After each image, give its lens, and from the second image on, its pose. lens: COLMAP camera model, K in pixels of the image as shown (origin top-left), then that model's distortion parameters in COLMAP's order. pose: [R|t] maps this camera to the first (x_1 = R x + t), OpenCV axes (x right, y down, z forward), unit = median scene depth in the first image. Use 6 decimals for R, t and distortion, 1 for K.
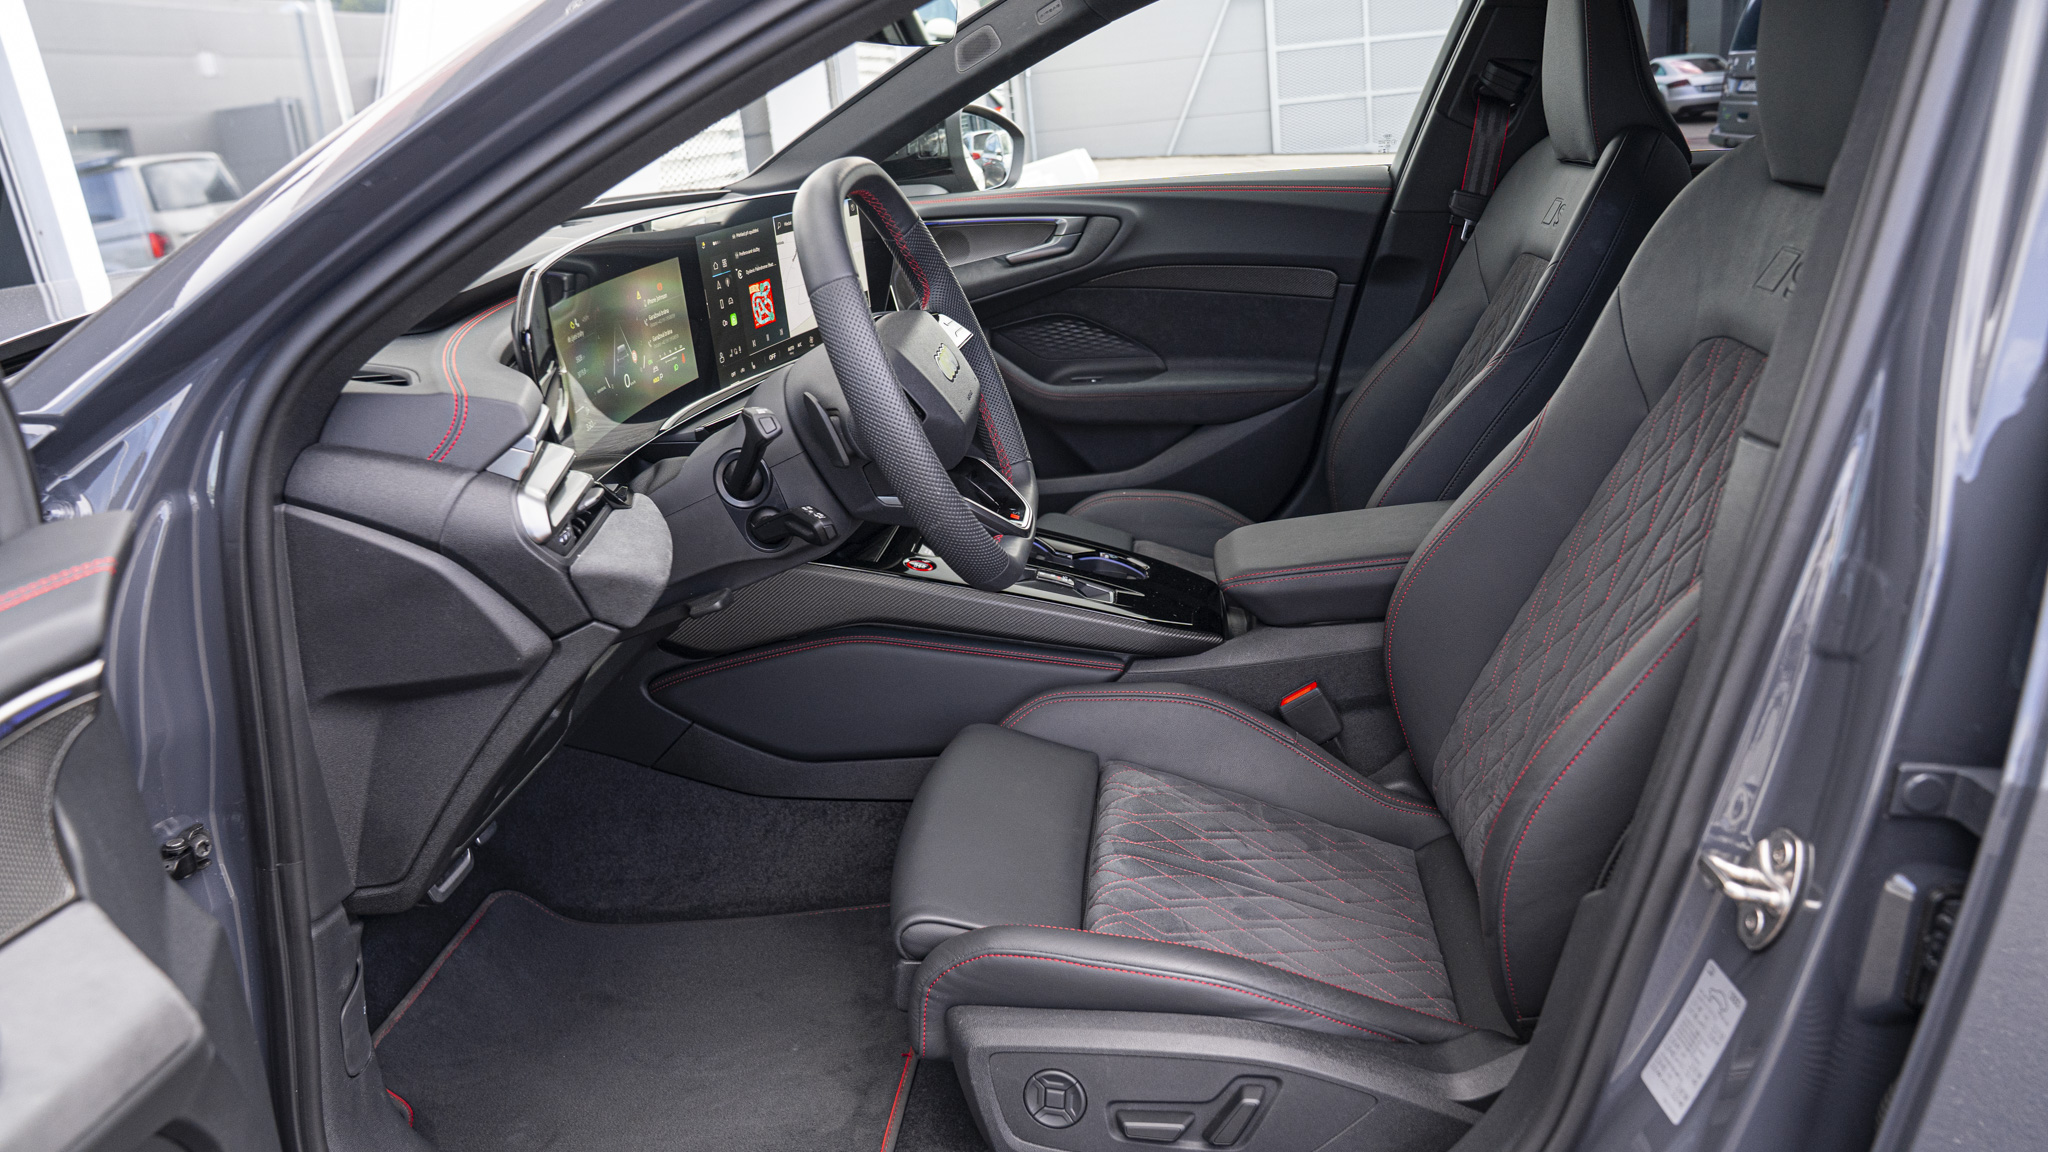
lens RADIAL K [[1441.4, 0, 1030.5], [0, 1441.4, 558.2], [0, 0, 1]] dist [-0.089129, 0.032871]
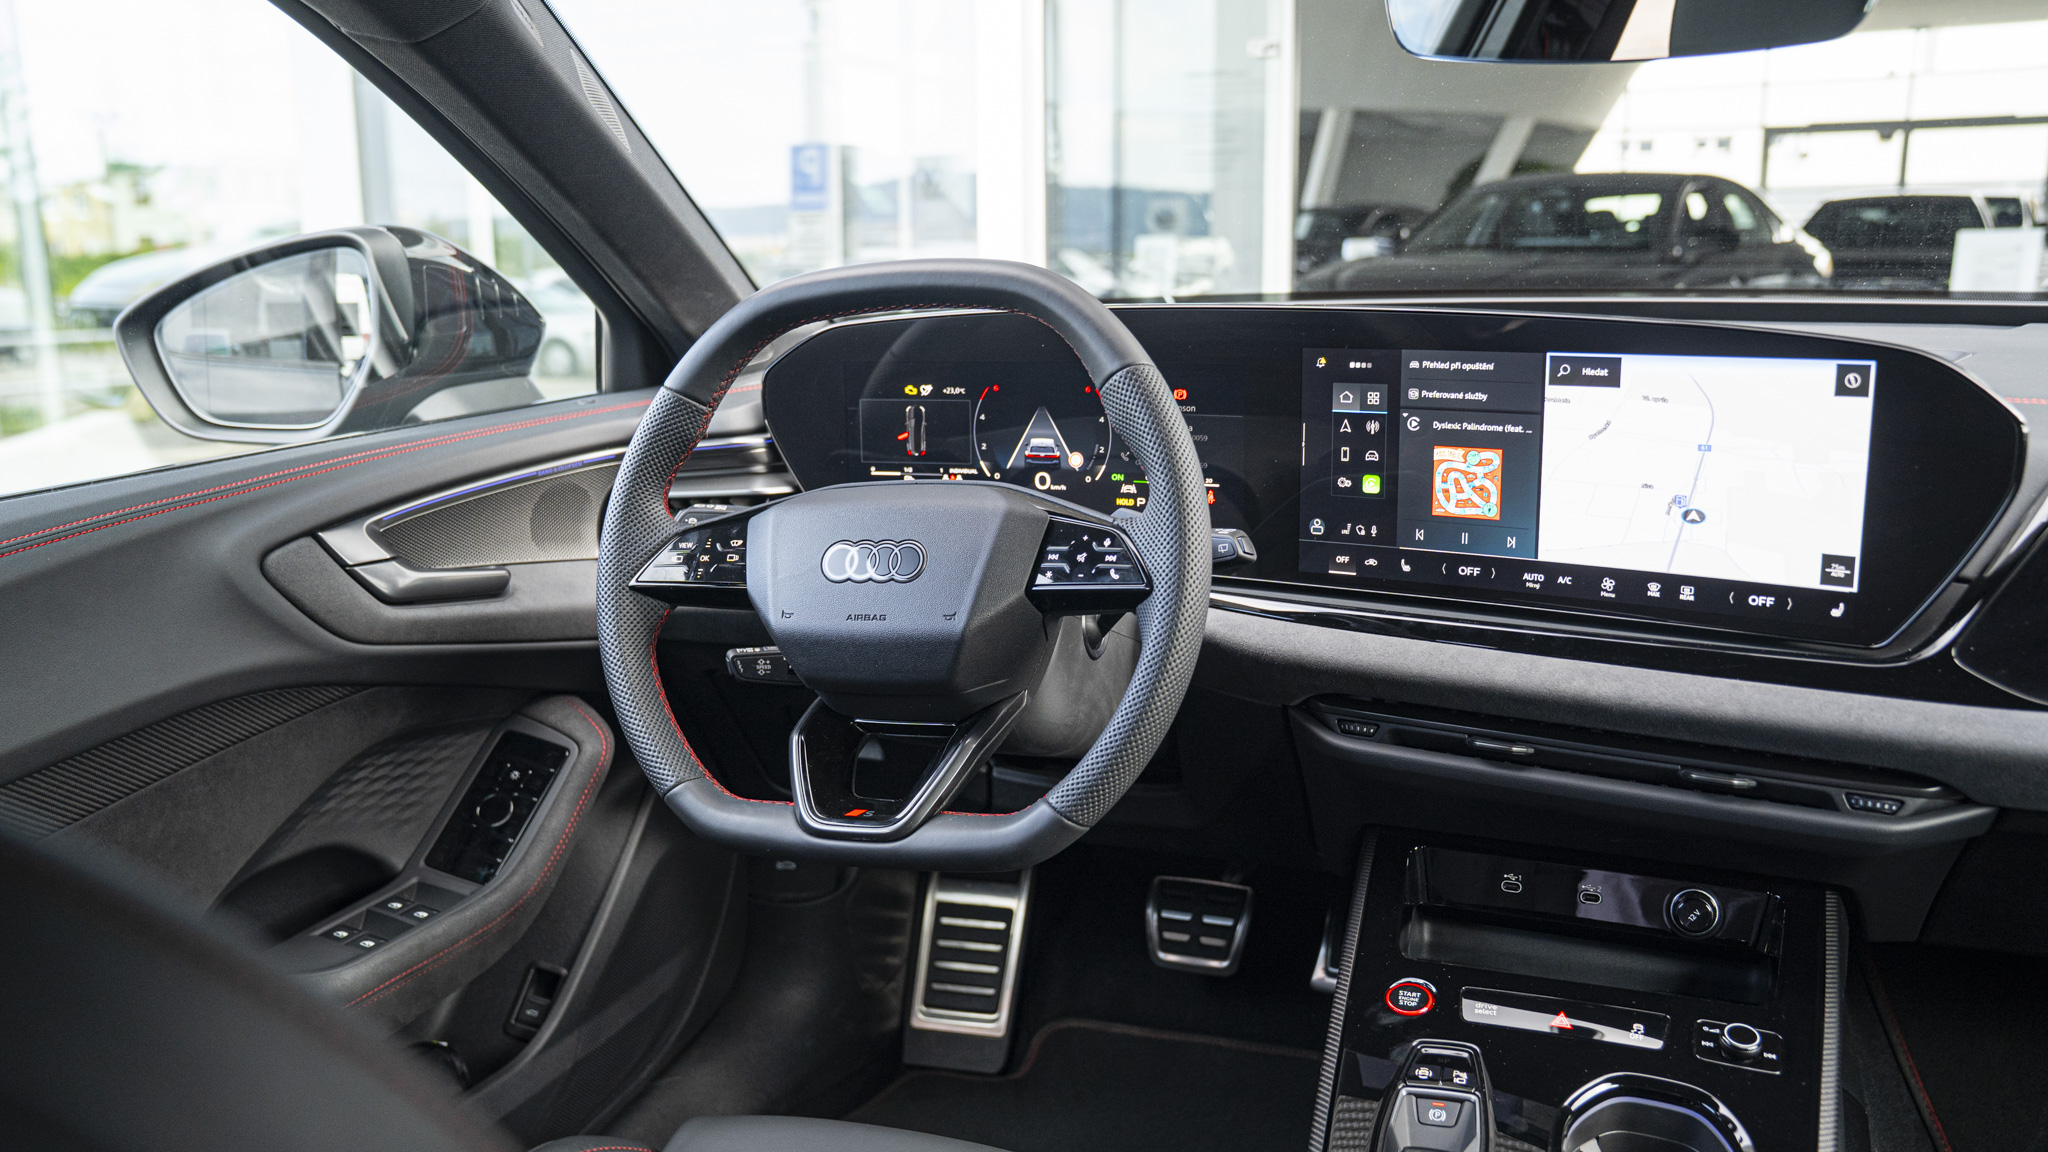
lens RADIAL K [[1703.2, 0, 1028.8], [0, 1703.2, 596.0], [0, 0, 1]] dist [-0.098381, 0.136699]
pose [[-0.280482, 0.288987, -0.915323, 0.538680], [-0.260387, 0.894935, 0.362340, -0.343999], [0.923866, 0.339968, -0.175764, 0.957120]]
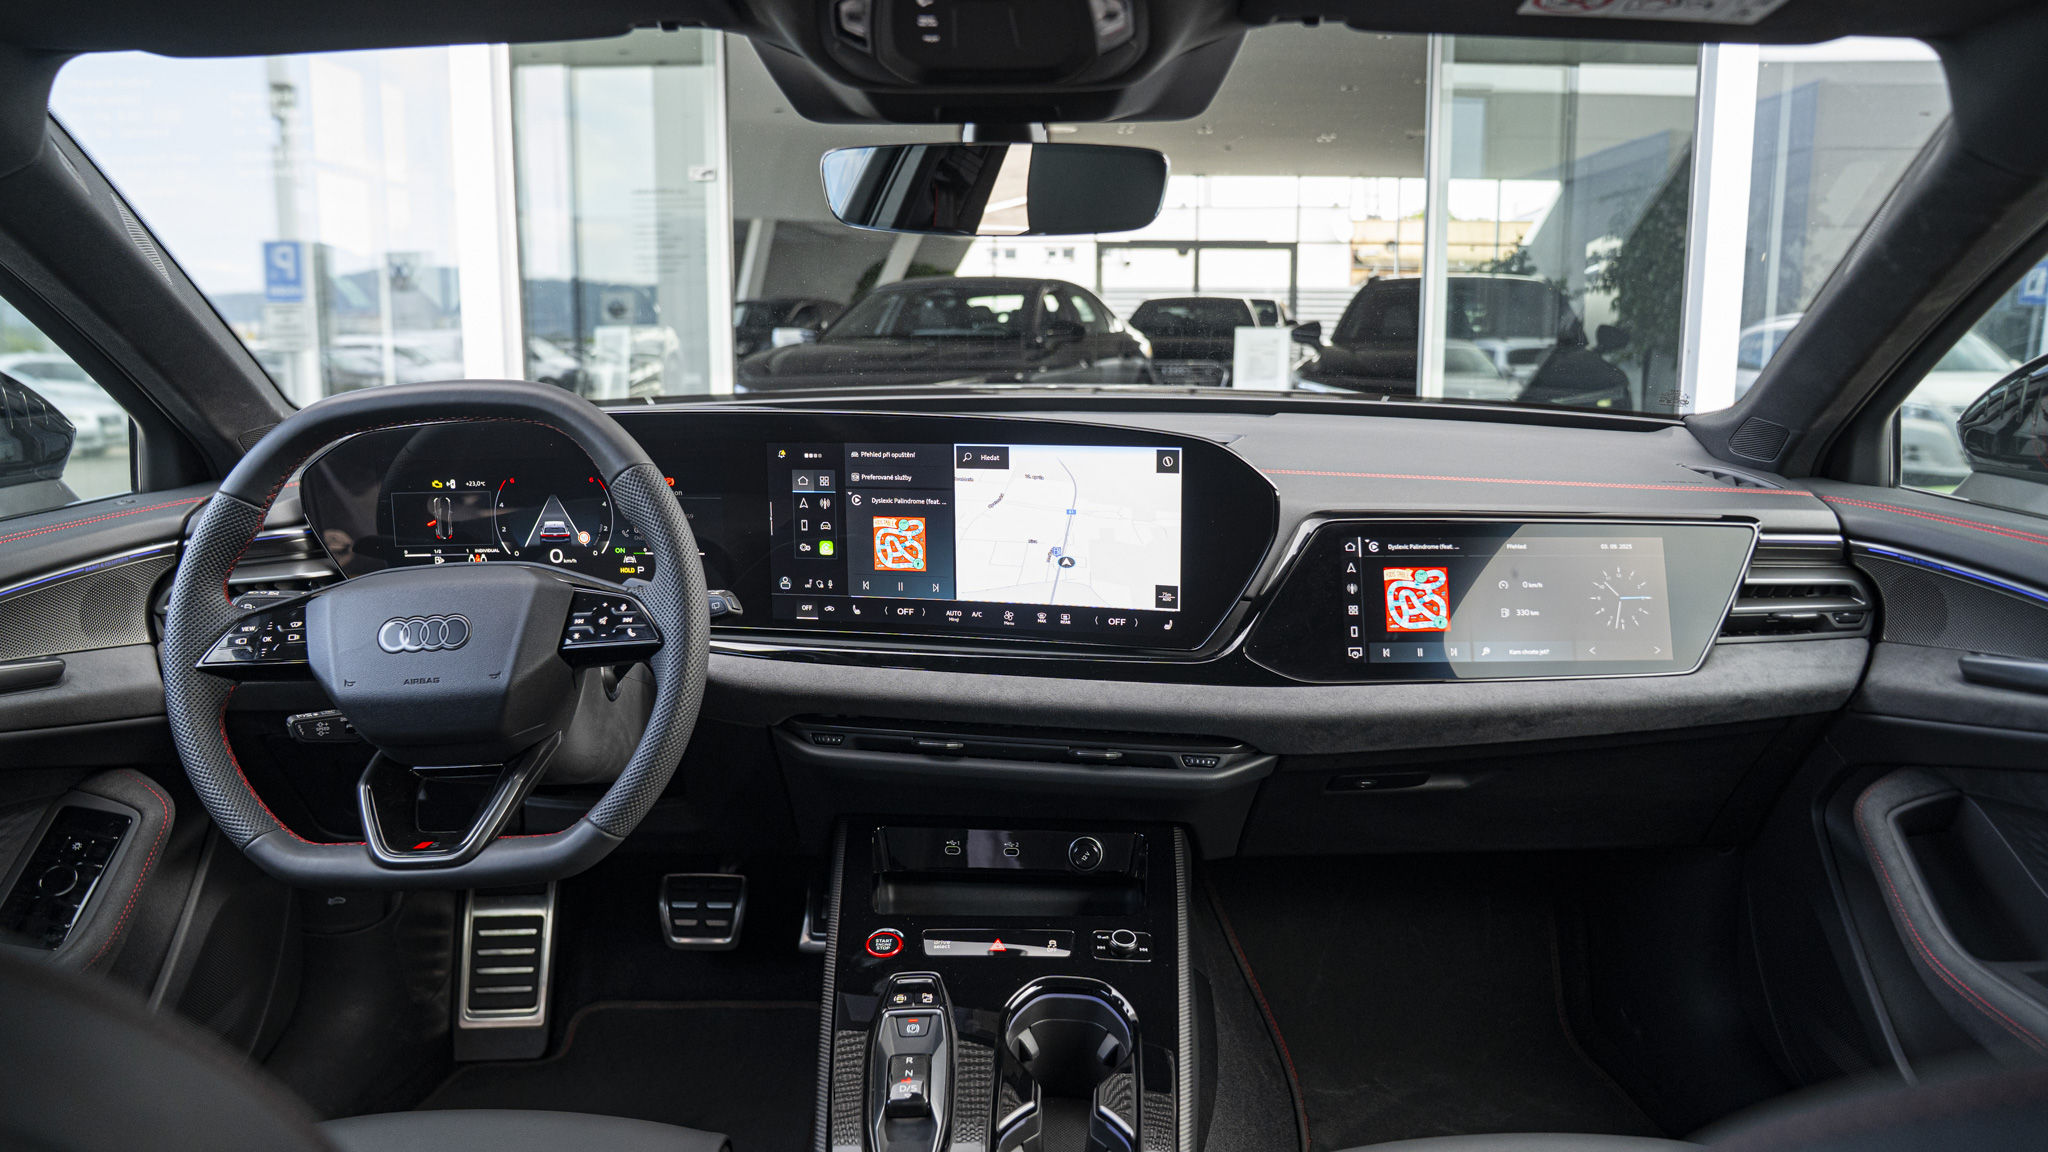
lens RADIAL K [[1441.4, 0, 1029.8], [0, 1441.4, 594.3], [0, 0, 1]] dist [-0.089129, 0.032871]
pose [[0.068946, 0.274385, -0.959145, 0.591267], [-0.312909, 0.918864, 0.240369, -0.363352], [0.947277, 0.283552, 0.149210, 0.943518]]
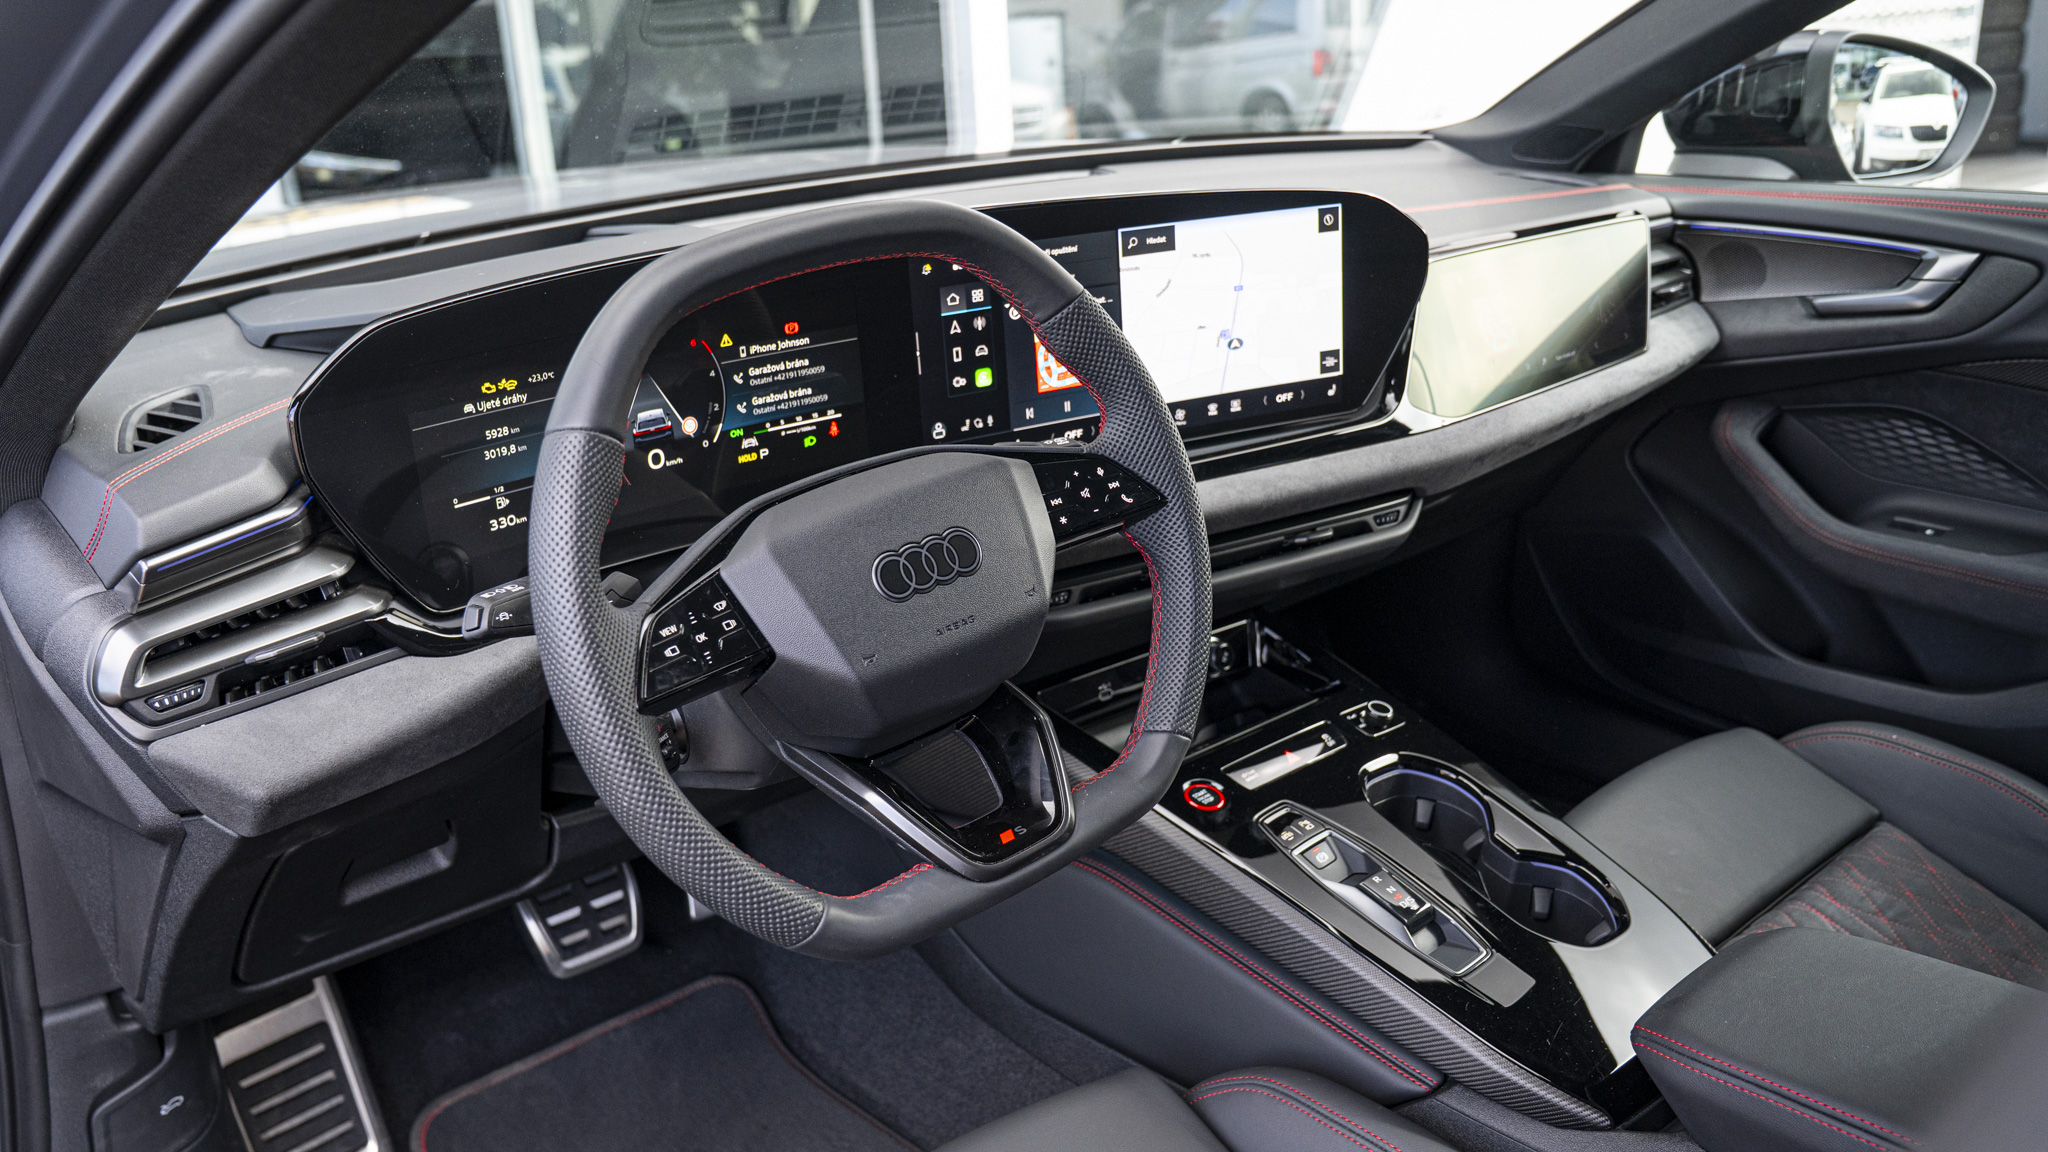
lens RADIAL K [[1703.2, 0, 1032.5], [0, 1703.2, 593.8], [0, 0, 1]] dist [-0.098381, 0.136699]
pose [[0.720912, 0.280253, -0.633833, 0.340396], [-0.230005, 0.959502, 0.162645, -0.194640], [0.653746, 0.028532, 0.756176, 0.377698]]
